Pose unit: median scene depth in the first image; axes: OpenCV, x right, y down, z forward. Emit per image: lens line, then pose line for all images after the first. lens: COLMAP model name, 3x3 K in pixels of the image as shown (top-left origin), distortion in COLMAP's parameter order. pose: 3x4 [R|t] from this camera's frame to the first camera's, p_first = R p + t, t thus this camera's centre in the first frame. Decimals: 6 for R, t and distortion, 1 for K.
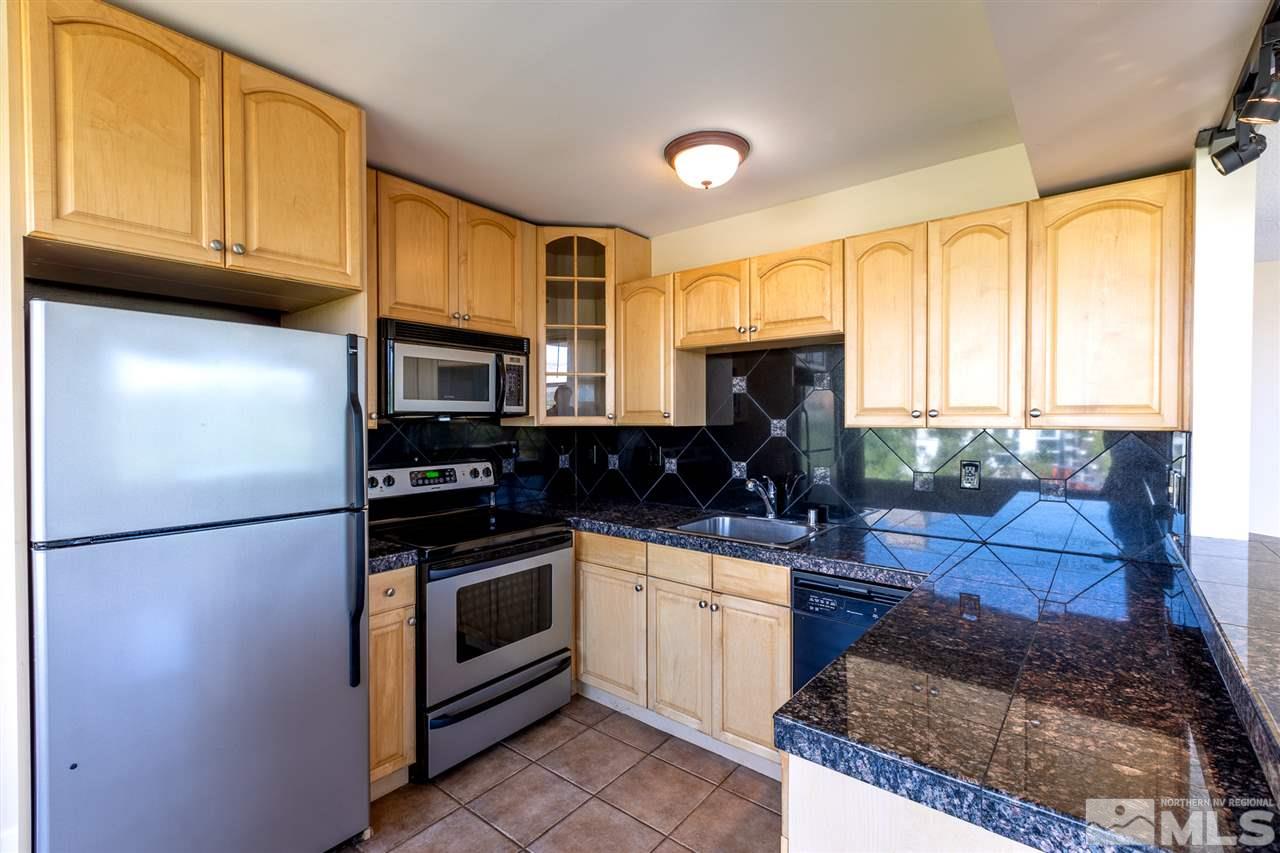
lens RADIAL K [[581.0, 0, 648.8], [0, 581.0, 425.6], [0, 0, 1]] dist [-0.000453, 0.000243]
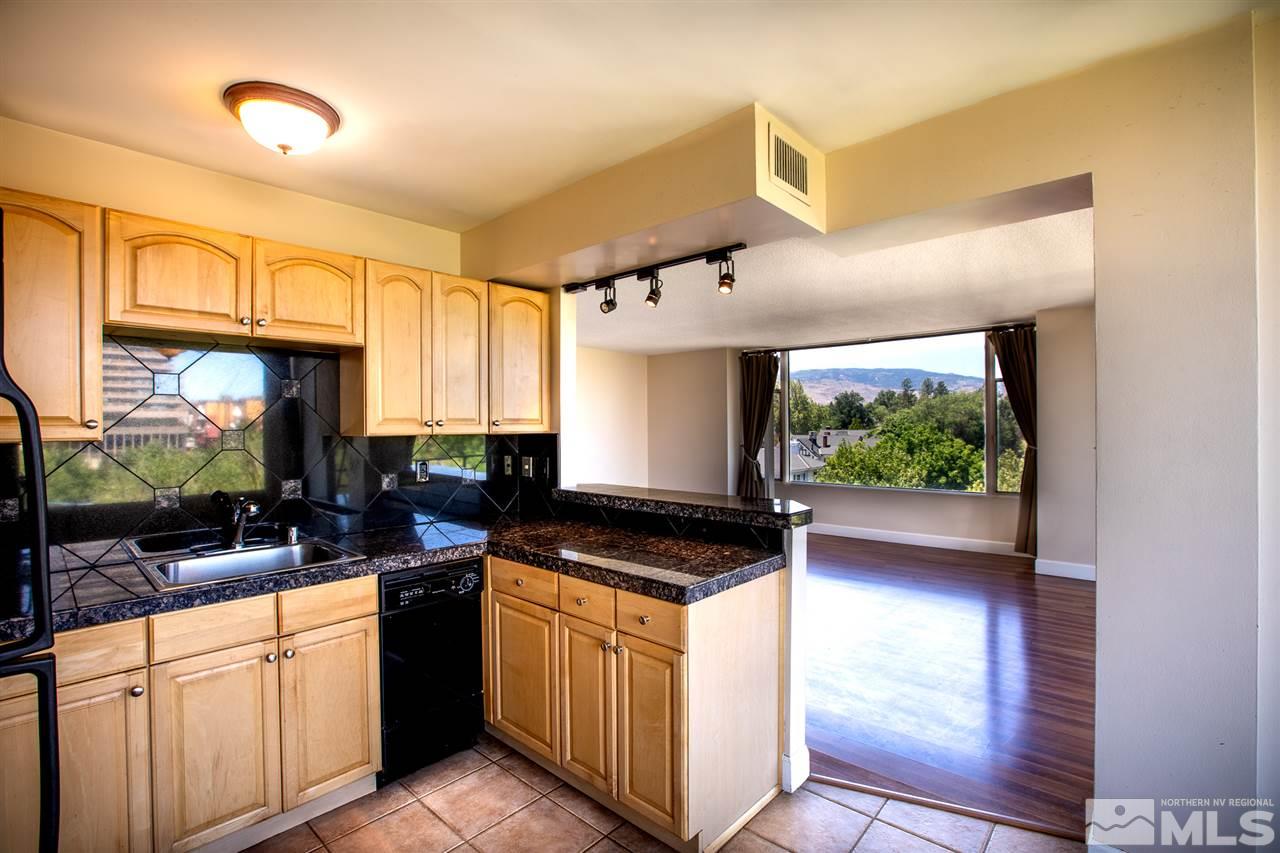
lens RADIAL K [[581.0, 0, 635.4], [0, 581.0, 440.4], [0, 0, 1]] dist [-0.000453, 0.000243]
pose [[0.068543, -0.024853, 0.997339, -0.736117], [0.020926, 0.999506, 0.023469, -0.004522], [-0.997429, 0.019262, 0.069030, 0.471627]]
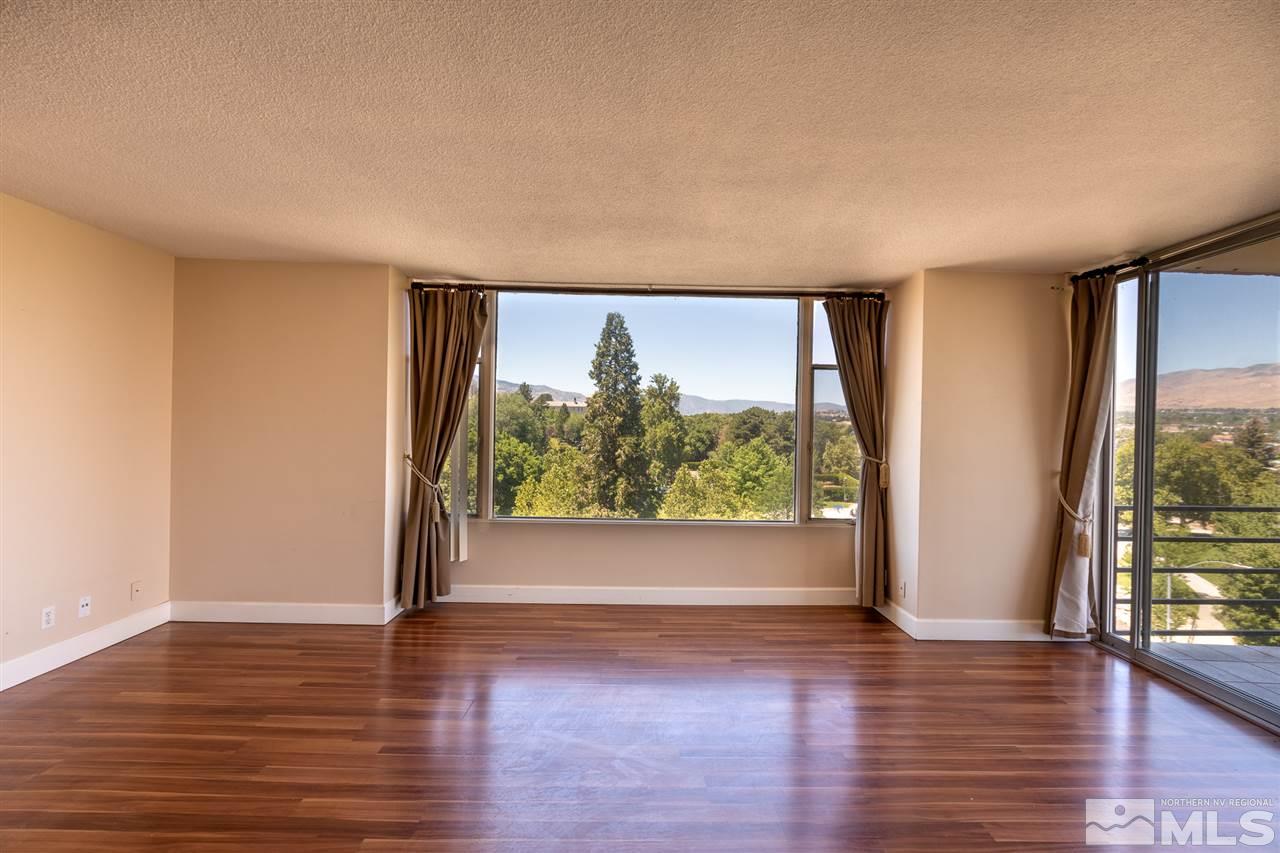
lens RADIAL K [[581.0, 0, 632.3], [0, 581.0, 428.3], [0, 0, 1]] dist [-0.000453, 0.000243]
pose [[-0.626783, -0.014224, 0.779064, 1.081822], [-0.004898, 0.999886, 0.014315, -0.001375], [-0.779179, 0.005156, -0.626781, 0.695811]]
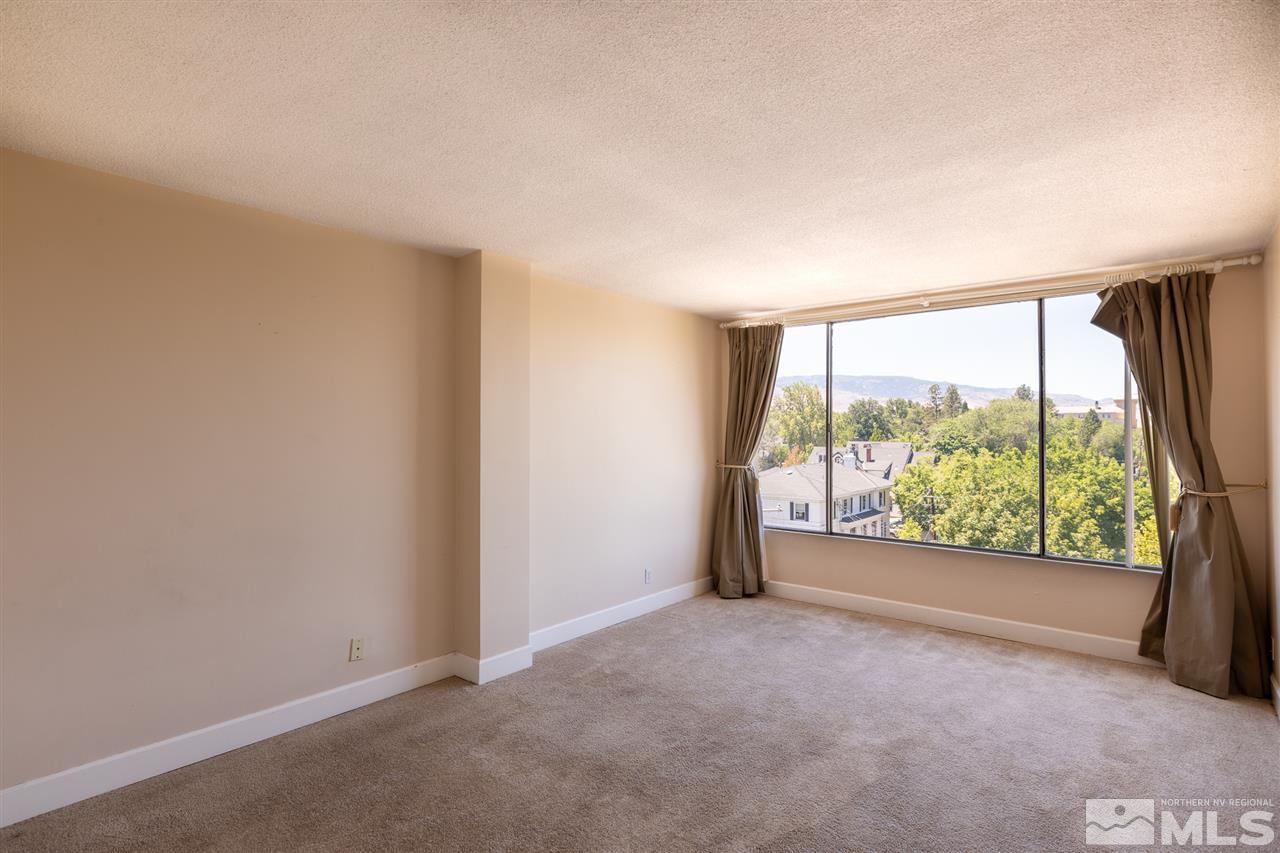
lens RADIAL K [[636.3, 0, 638.2], [0, 636.3, 426.0], [0, 0, 1]] dist [-0.002177, -0.000616]
pose [[0.015812, 0.013984, 0.999777, 3.030719], [0.010848, 0.999841, -0.014157, -0.086529], [-0.999816, 0.011070, 0.015658, 3.783902]]
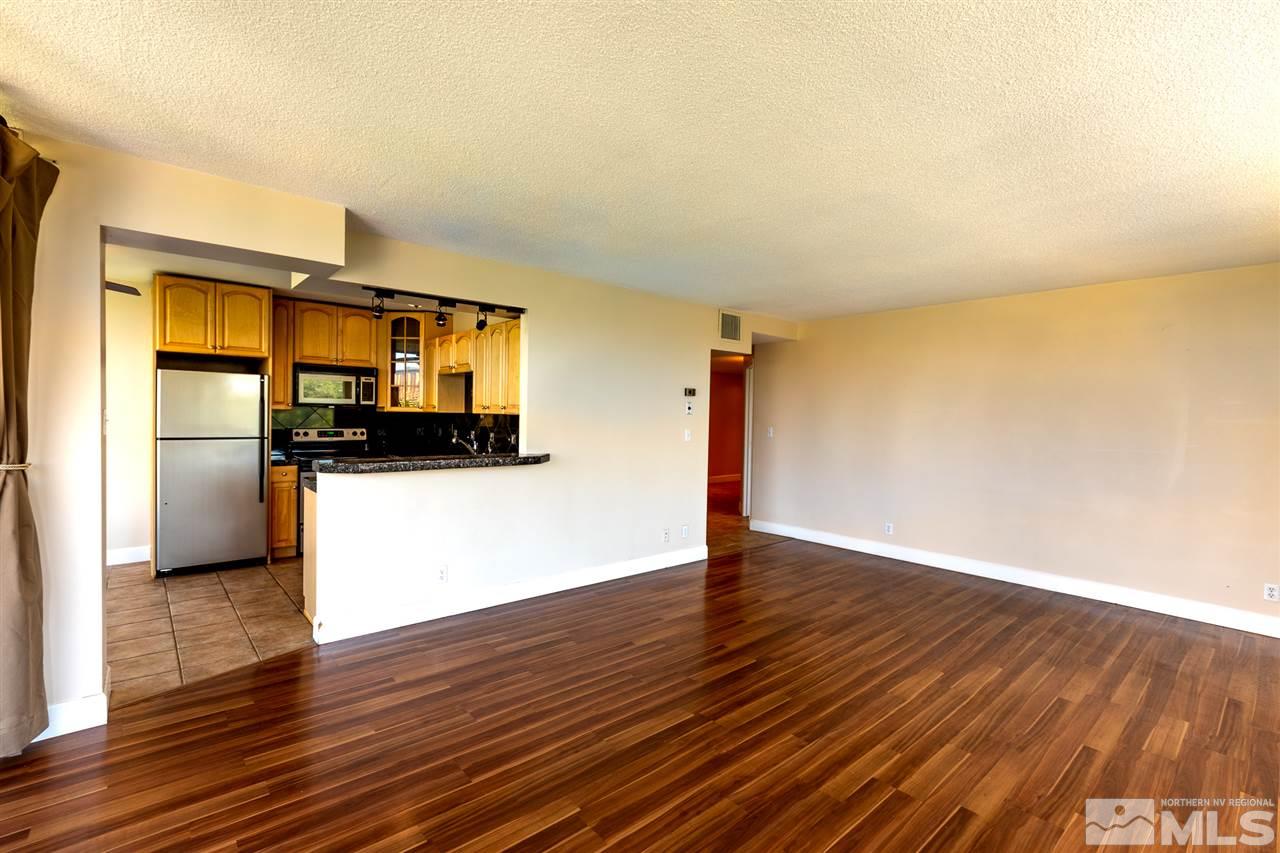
lens RADIAL K [[581.0, 0, 644.3], [0, 581.0, 427.5], [0, 0, 1]] dist [-0.000453, 0.000243]
pose [[0.983667, 0.025039, -0.178249, 1.540852], [-0.023344, 0.999660, 0.011600, 0.017848], [0.178479, -0.007250, 0.983917, -1.208099]]
